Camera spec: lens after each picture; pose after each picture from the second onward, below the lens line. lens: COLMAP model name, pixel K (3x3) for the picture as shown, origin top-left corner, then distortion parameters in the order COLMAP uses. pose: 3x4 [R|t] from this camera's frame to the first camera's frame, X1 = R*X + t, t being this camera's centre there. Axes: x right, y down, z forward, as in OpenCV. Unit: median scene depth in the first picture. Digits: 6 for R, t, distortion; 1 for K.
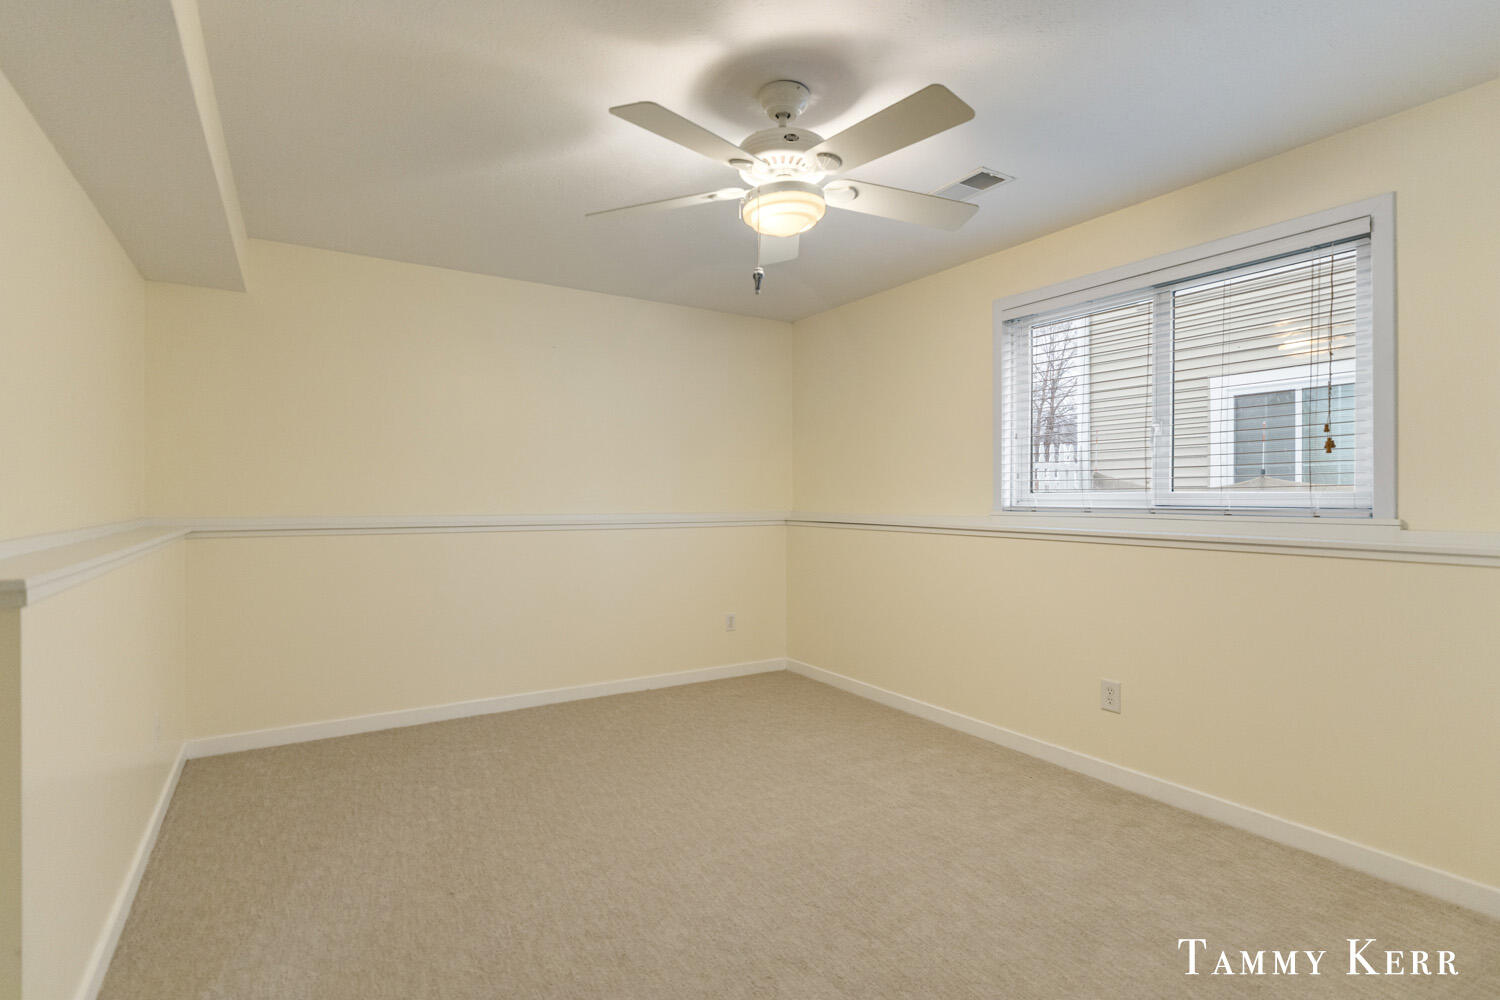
lens RADIAL K [[731.6, 0, 750.0], [0, 731.6, 500.0], [0, 0, 1]] dist [-0.001530, 0.000164]
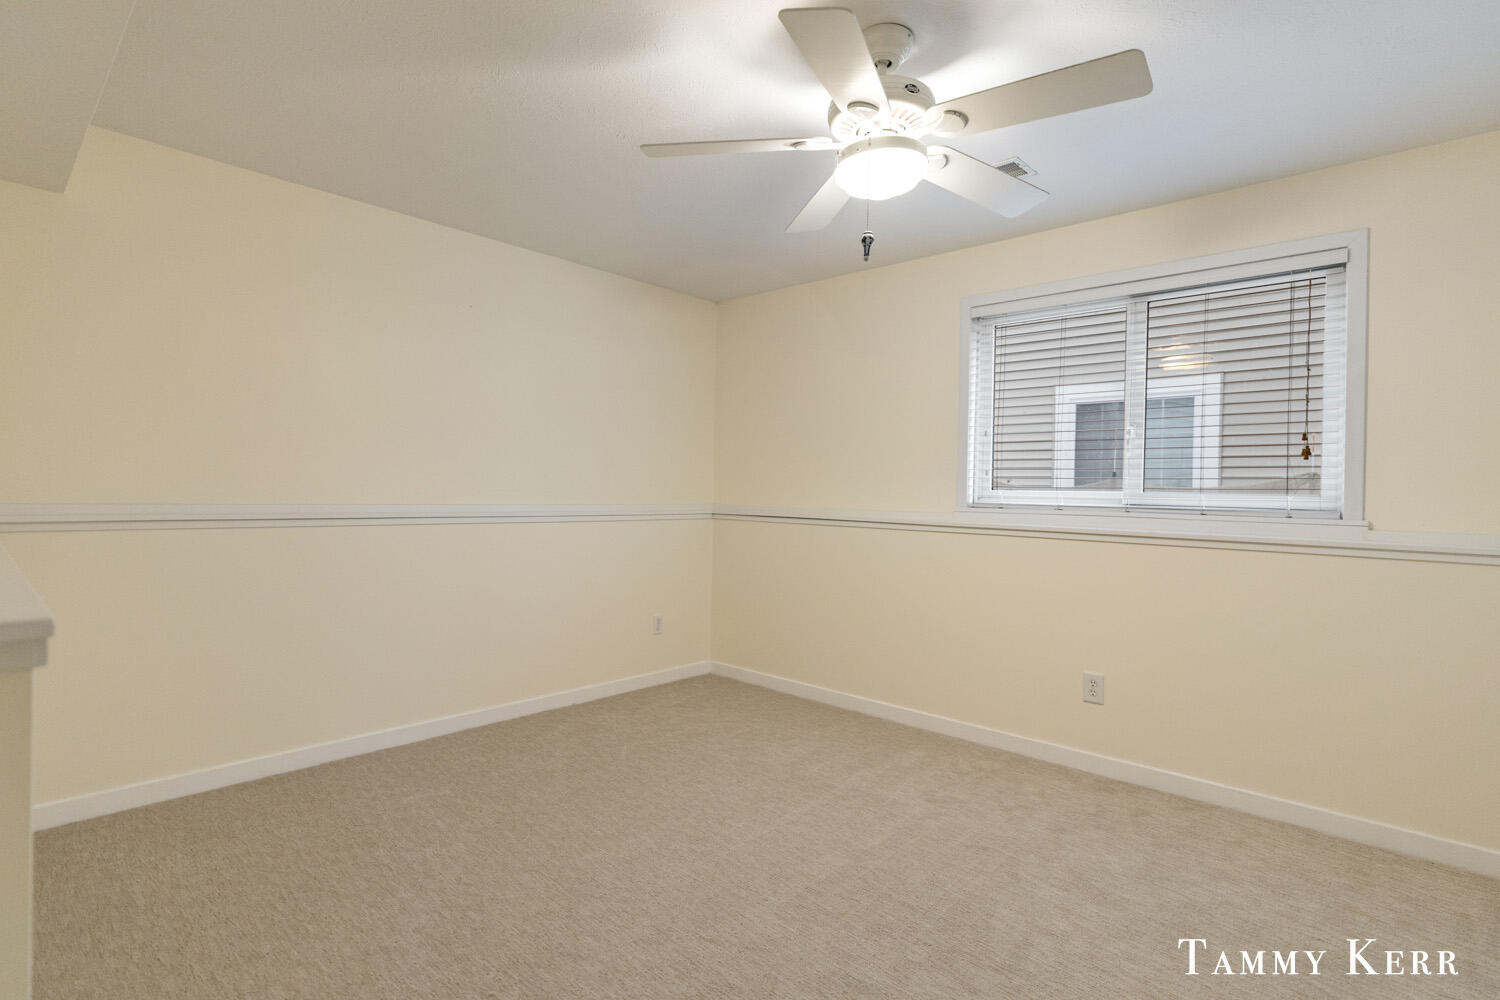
lens RADIAL K [[737.6, 0, 751.4], [0, 737.6, 496.8], [0, 0, 1]] dist [-0.001676, 0.000268]
pose [[0.963261, 0.016147, 0.268081, -0.271424], [-0.018161, 0.999822, 0.005034, 0.000916], [-0.267952, -0.009718, 0.963383, 0.135056]]
